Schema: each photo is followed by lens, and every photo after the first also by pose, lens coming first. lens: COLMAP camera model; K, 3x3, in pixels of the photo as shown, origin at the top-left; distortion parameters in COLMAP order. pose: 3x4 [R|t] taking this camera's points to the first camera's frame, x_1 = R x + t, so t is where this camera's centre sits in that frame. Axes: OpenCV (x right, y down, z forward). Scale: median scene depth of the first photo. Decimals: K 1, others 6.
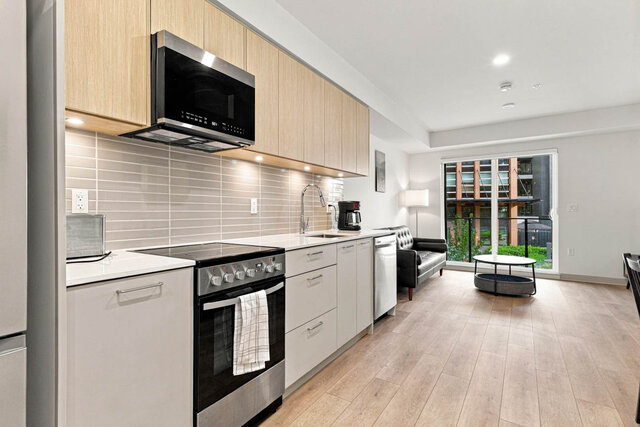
lens RADIAL K [[319.4, 0, 300.7], [0, 319.4, 212.2], [0, 0, 1]] dist [-0.000950, -0.000250]
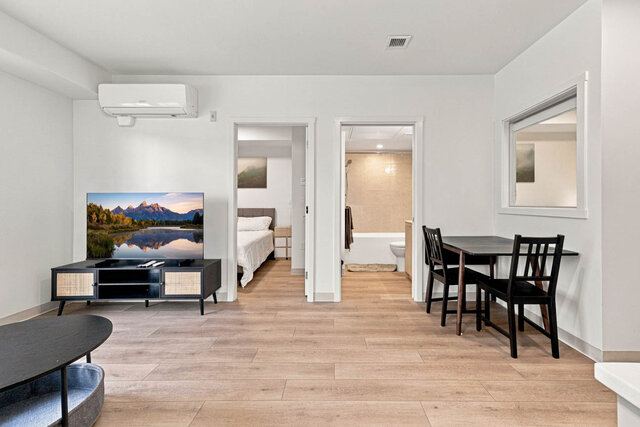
lens RADIAL K [[270.4, 0, 323.2], [0, 270.4, 203.1], [0, 0, 1]] dist [-0.001771, -0.000147]
pose [[-0.572435, 0.006789, 0.819922, 0.338567], [0.005347, 0.999975, -0.004547, 0.002521], [-0.819932, 0.001781, -0.572458, 1.353695]]
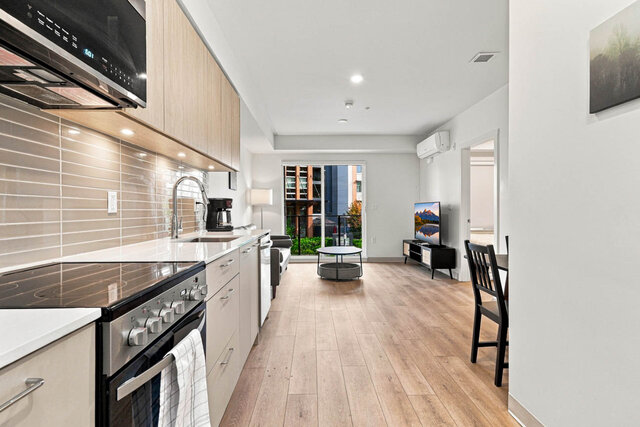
lens RADIAL K [[306.2, 0, 316.4], [0, 306.2, 212.7], [0, 0, 1]] dist [-0.002035, -0.000295]
pose [[0.809690, -0.006163, 0.586825, -0.153542], [0.002682, 0.999973, 0.006801, 0.000332], [-0.586851, -0.003933, 0.809685, 0.191430]]
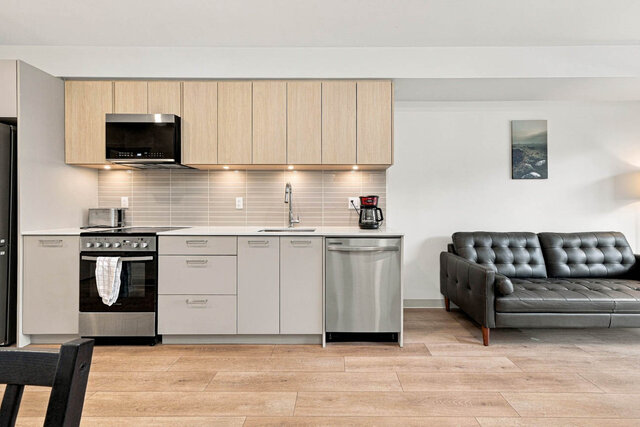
lens RADIAL K [[249.9, 0, 330.3], [0, 249.9, 207.6], [0, 0, 1]] dist [0.010570, 0.000042]
pose [[0.566848, 0.004148, -0.823812, 0.805105], [-0.004126, 0.999989, 0.002196, -0.003677], [0.823812, 0.002154, 0.566859, 0.624672]]
